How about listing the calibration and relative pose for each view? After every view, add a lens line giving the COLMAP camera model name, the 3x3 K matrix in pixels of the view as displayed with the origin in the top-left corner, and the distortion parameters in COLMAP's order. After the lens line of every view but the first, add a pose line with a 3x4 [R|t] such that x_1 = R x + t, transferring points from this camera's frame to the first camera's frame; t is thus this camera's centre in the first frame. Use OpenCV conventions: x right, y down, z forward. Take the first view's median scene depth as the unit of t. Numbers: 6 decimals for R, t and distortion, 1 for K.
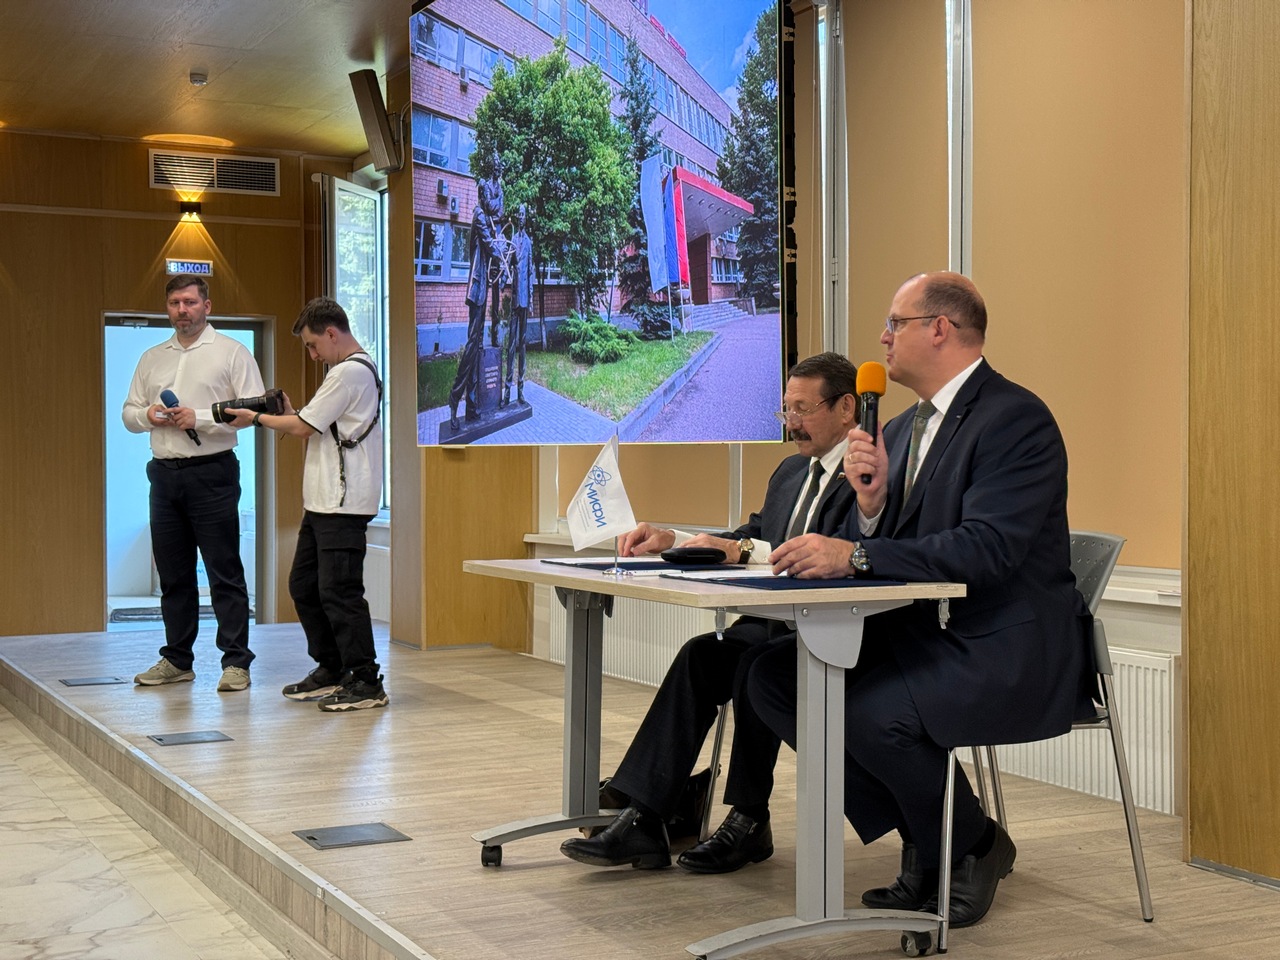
lens RADIAL K [[1791.5, 0, 640.0], [0, 1791.5, 480.0], [0, 0, 1]] dist [0.161875, 0.006118]
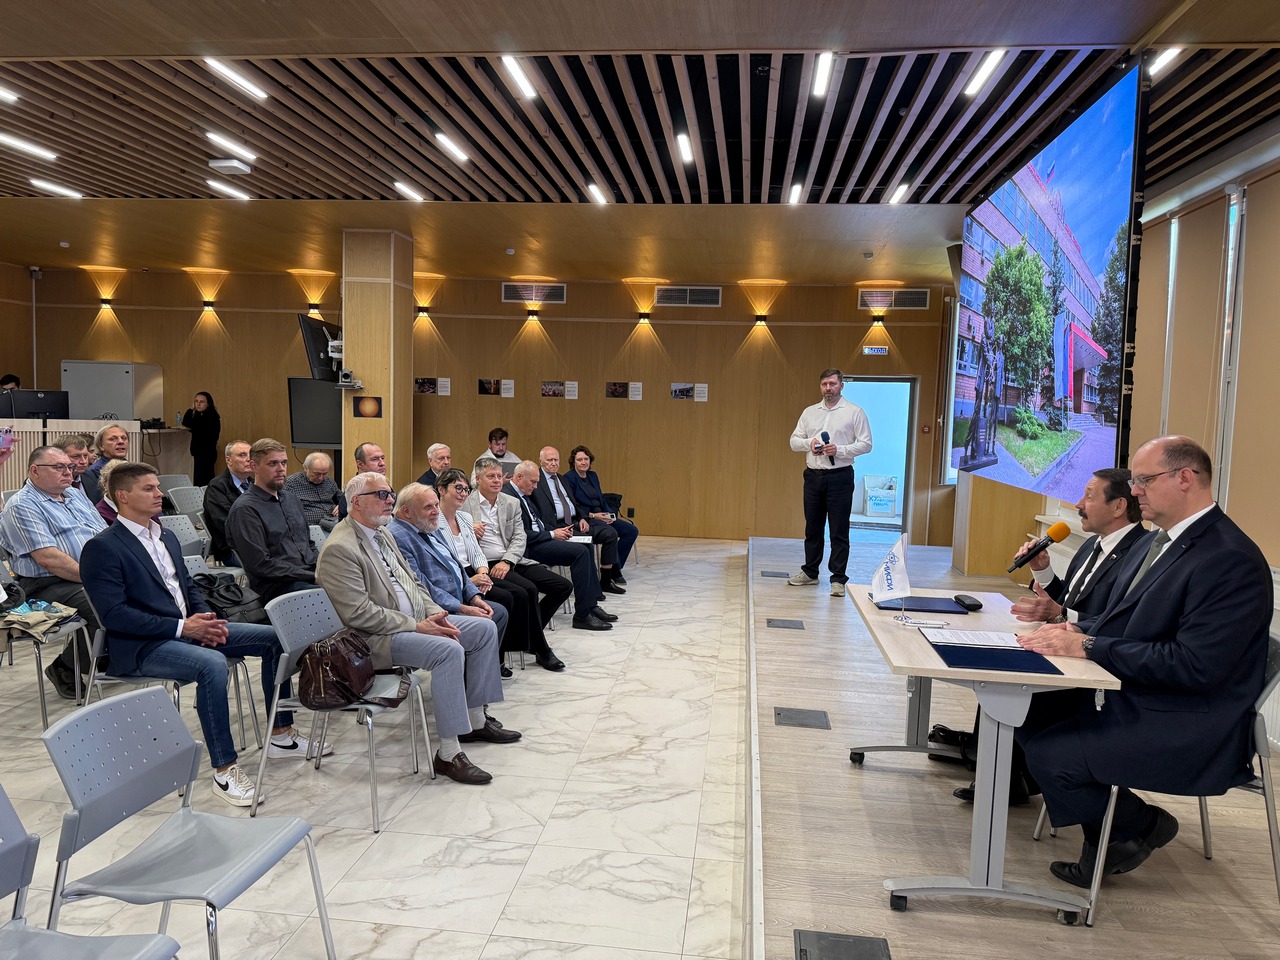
lens RADIAL K [[912.1, 0, 640.0], [0, 912.1, 480.0], [0, 0, 1]] dist [0.006639, 0.000979]
pose [[0.835804, 0.073025, -0.544150, 0.142007], [-0.041494, 0.996682, 0.070022, -0.075287], [0.547458, -0.035946, 0.836061, 0.129867]]
